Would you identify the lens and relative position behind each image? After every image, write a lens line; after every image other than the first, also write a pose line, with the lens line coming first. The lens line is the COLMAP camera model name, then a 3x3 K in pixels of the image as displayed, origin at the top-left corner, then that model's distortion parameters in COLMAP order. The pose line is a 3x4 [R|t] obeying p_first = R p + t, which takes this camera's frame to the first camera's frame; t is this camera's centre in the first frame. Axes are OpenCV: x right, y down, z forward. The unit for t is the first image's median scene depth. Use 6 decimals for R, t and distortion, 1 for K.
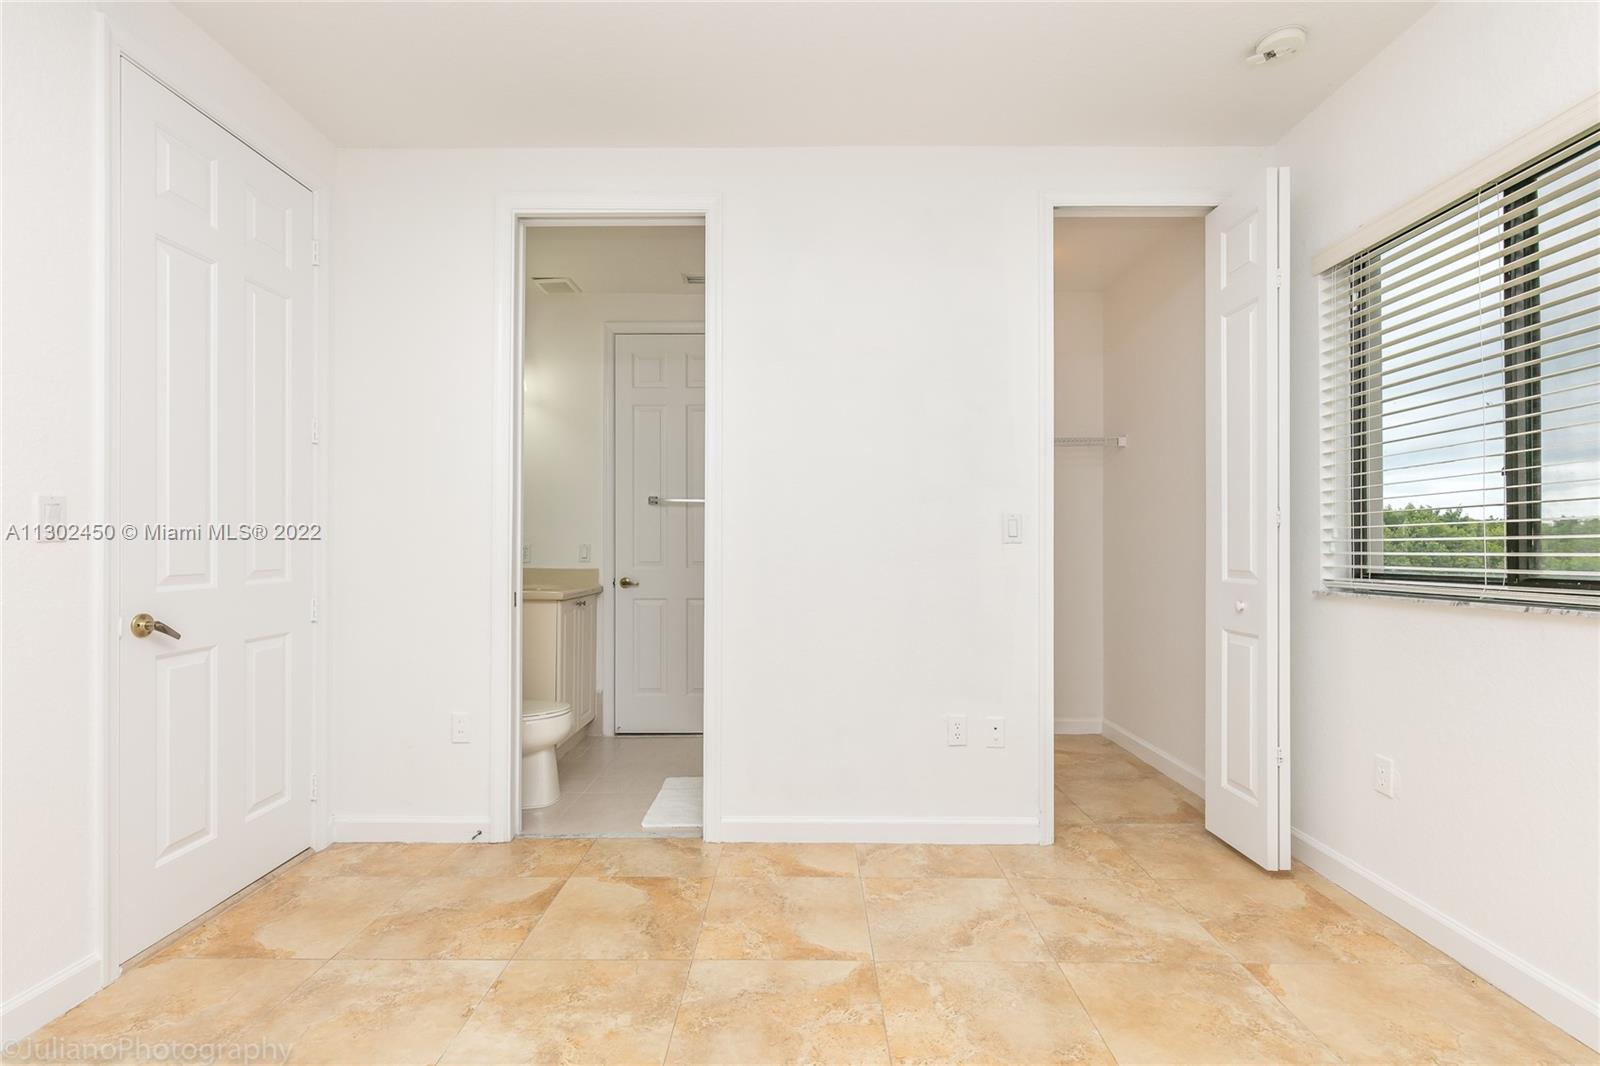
lens RADIAL K [[720.7, 0, 803.5], [0, 720.7, 544.4], [0, 0, 1]] dist [-0.000475, -0.000373]
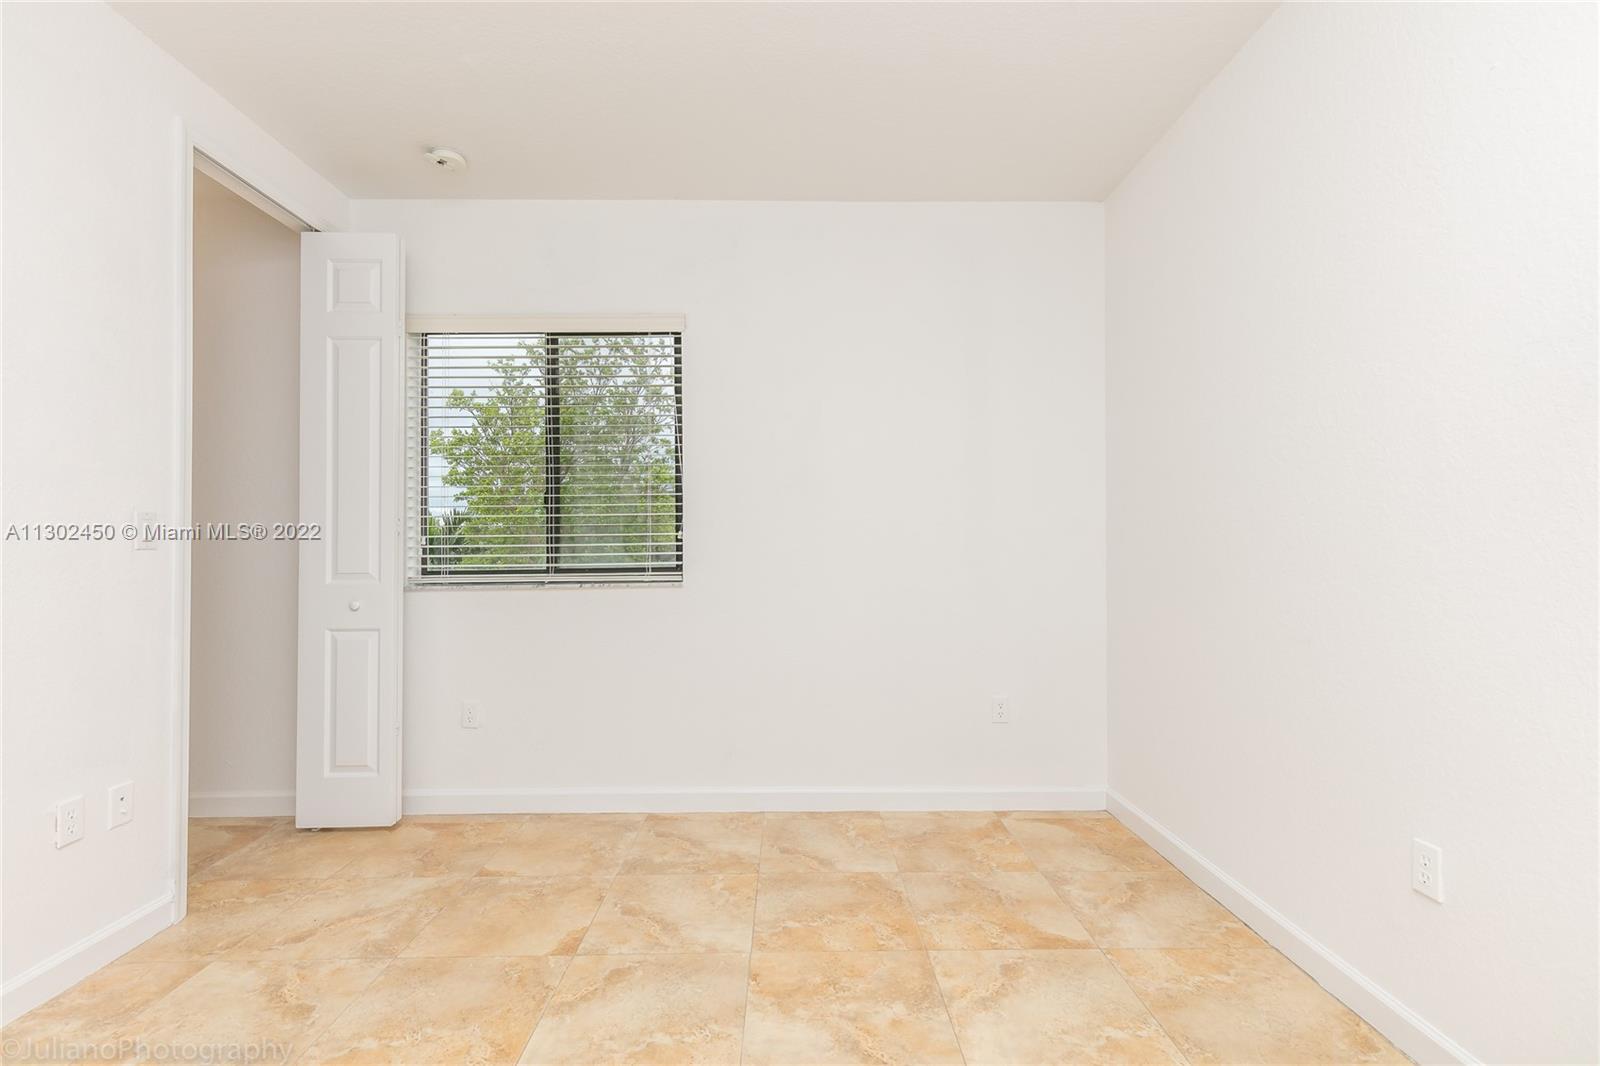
lens RADIAL K [[722.5, 0, 799.9], [0, 722.5, 536.8], [0, 0, 1]] dist [0.006885, -0.000885]
pose [[-0.014269, 0.009722, 0.999851, -0.623131], [0.000168, 0.999953, -0.009720, -0.010535], [-0.999898, 0.000029, -0.014270, 0.388754]]
